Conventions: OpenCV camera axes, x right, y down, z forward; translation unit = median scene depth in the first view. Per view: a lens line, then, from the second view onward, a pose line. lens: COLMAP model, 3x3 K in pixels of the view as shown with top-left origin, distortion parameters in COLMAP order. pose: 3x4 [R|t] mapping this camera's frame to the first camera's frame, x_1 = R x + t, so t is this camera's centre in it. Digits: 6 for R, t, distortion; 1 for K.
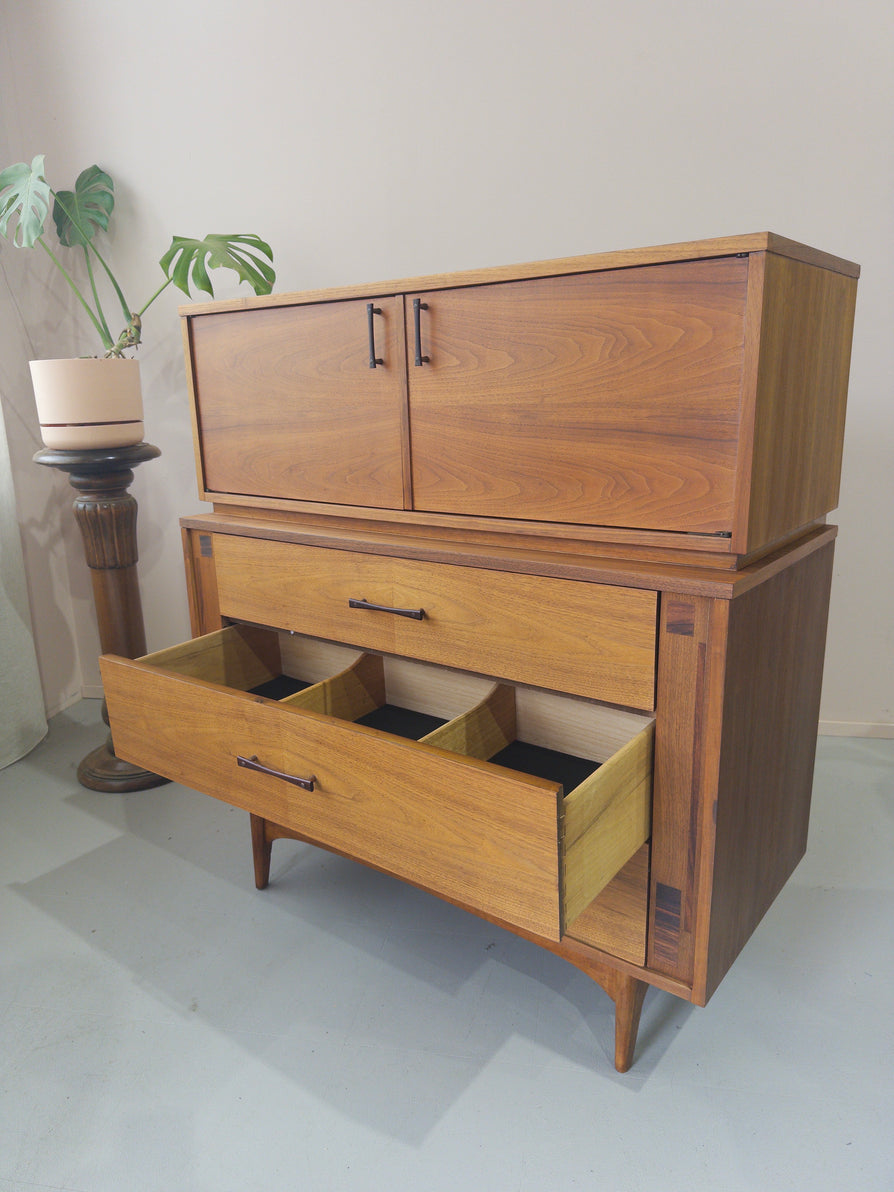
lens RADIAL K [[847.8, 0, 439.6], [0, 847.8, 600.4], [0, 0, 1]] dist [0.162692, -0.332386]
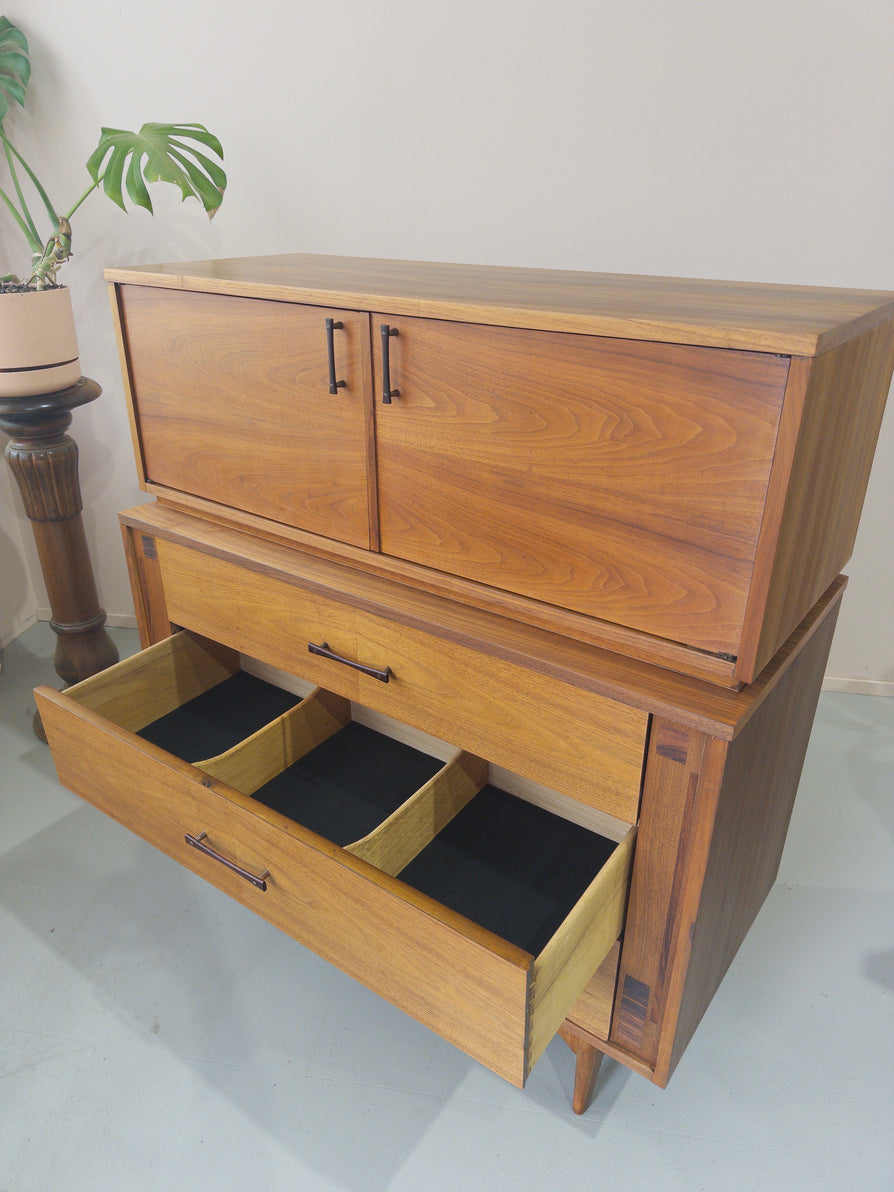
lens RADIAL K [[837.4, 0, 451.1], [0, 837.4, 591.0], [0, 0, 1]] dist [0.121906, -0.192197]
pose [[0.999002, 0.017623, 0.041050, 0.008126], [-0.025411, 0.979929, 0.197721, -0.258013], [-0.036742, -0.198566, 0.979399, 0.143876]]
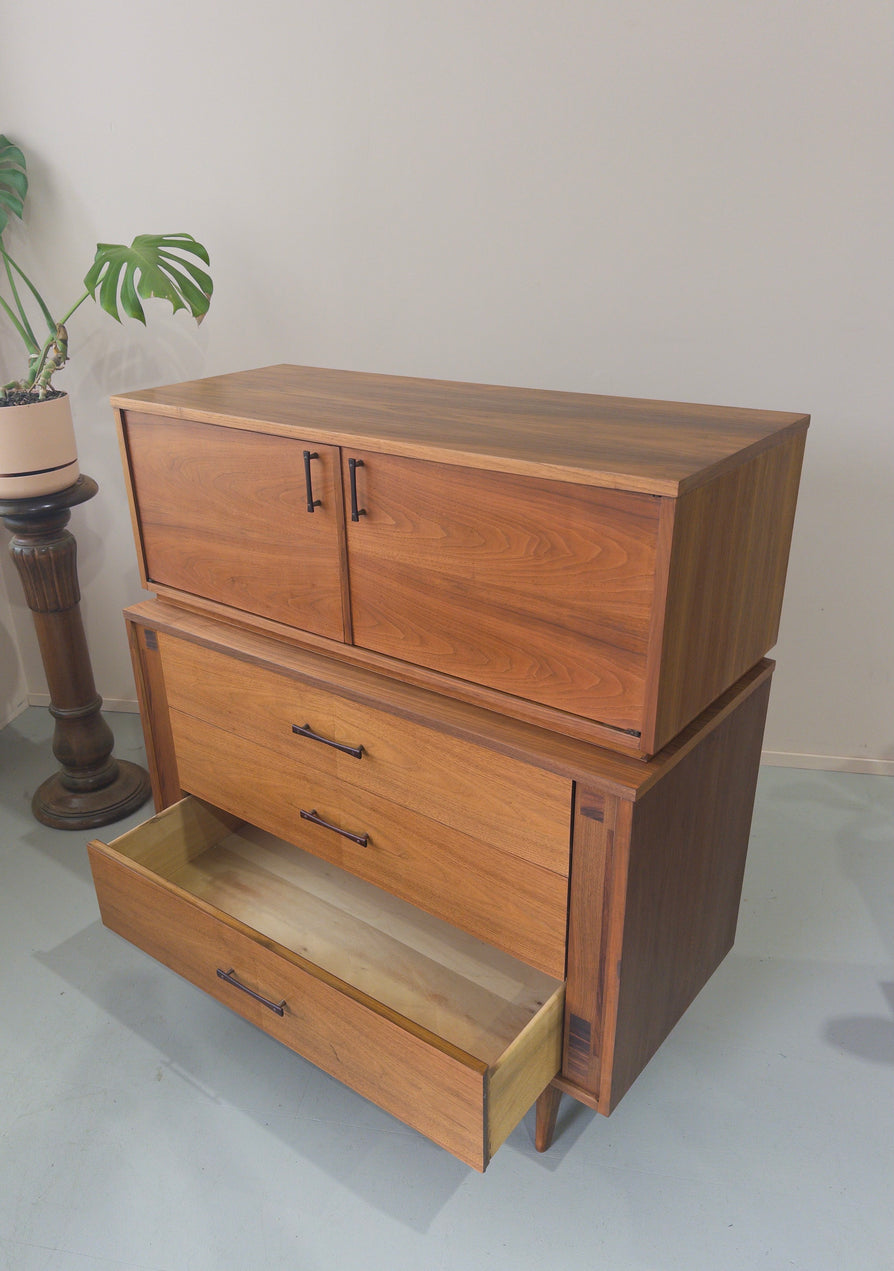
lens RADIAL K [[989.2, 0, 406.8], [0, 989.2, 652.2], [0, 0, 1]] dist [0.158998, -0.314636]
pose [[0.999800, 0.005297, -0.019276, 0.059359], [-0.001611, 0.982475, 0.186389, -0.339719], [0.019925, -0.186321, 0.982287, -0.170972]]
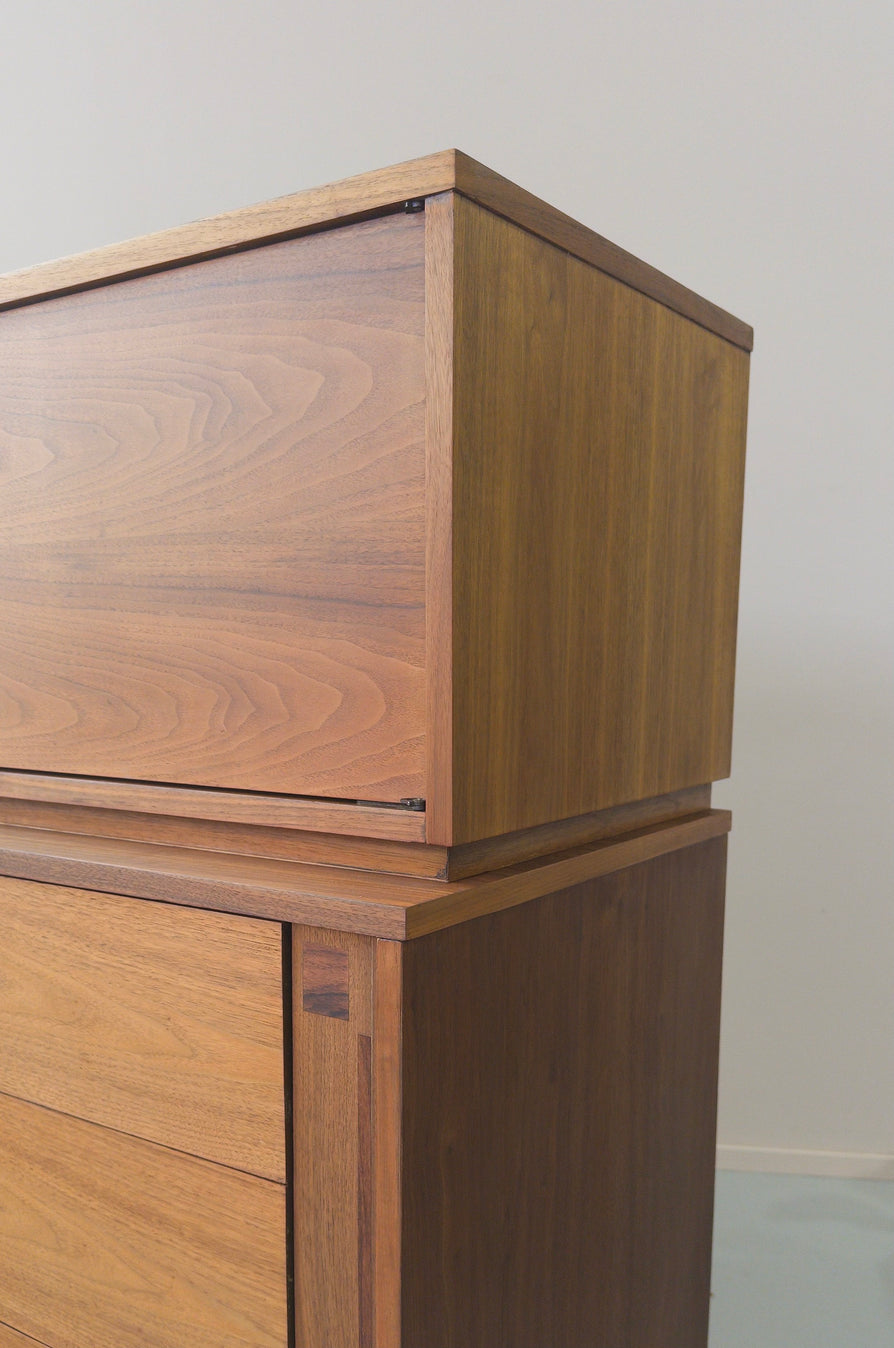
lens RADIAL K [[1169.0, 0, 469.1], [0, 1169.0, 847.6], [0, 0, 1]] dist [0.175146, -0.372061]
pose [[0.997122, 0.017570, 0.073751, 0.262239], [-0.011403, 0.996466, -0.083224, 0.000579], [-0.074953, 0.082144, 0.993798, 0.297247]]
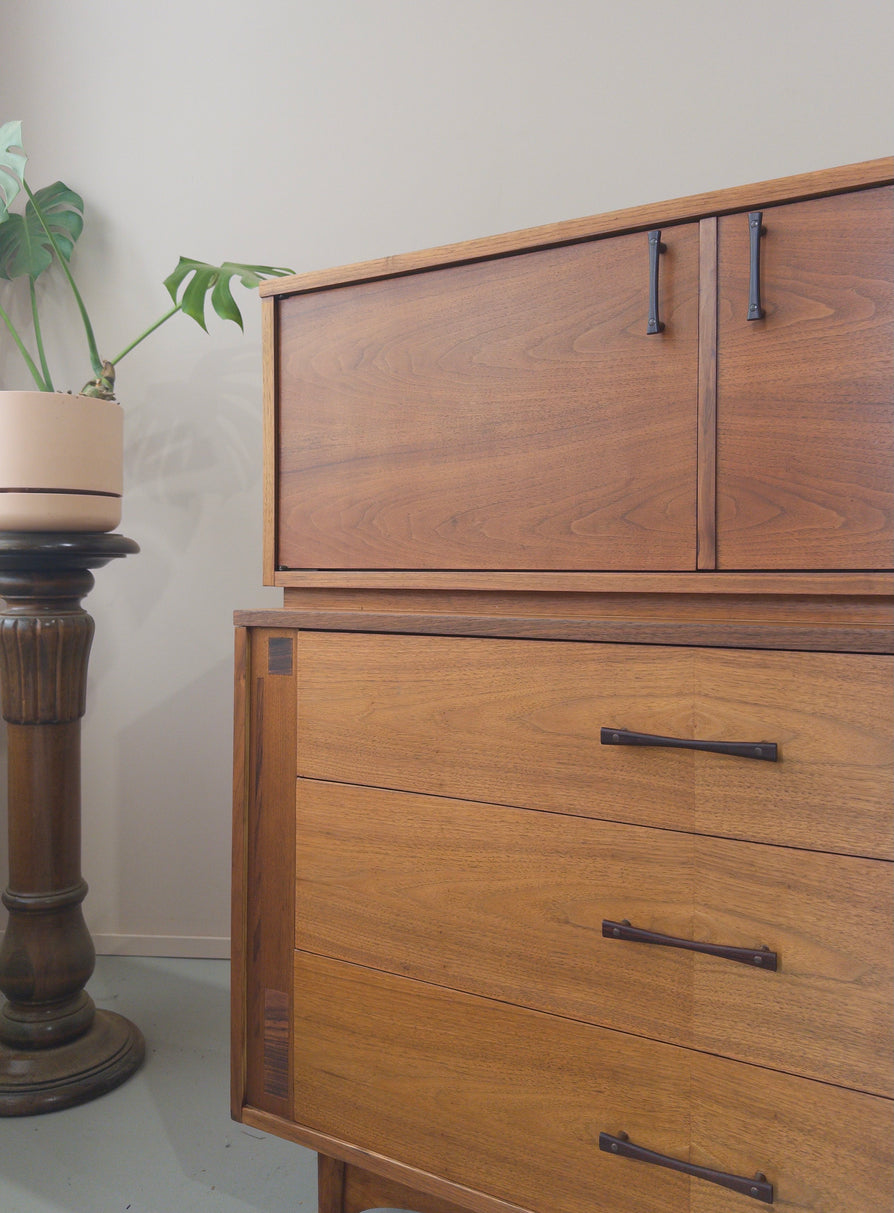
lens RADIAL K [[984.7, 0, 431.1], [0, 984.7, 583.0], [0, 0, 1]] dist [0.140540, -0.269508]
pose [[0.992751, 0.029594, 0.116490, -0.319897], [-0.000418, 0.970055, -0.242883, 0.068920], [-0.120189, 0.241074, 0.963036, 0.407420]]
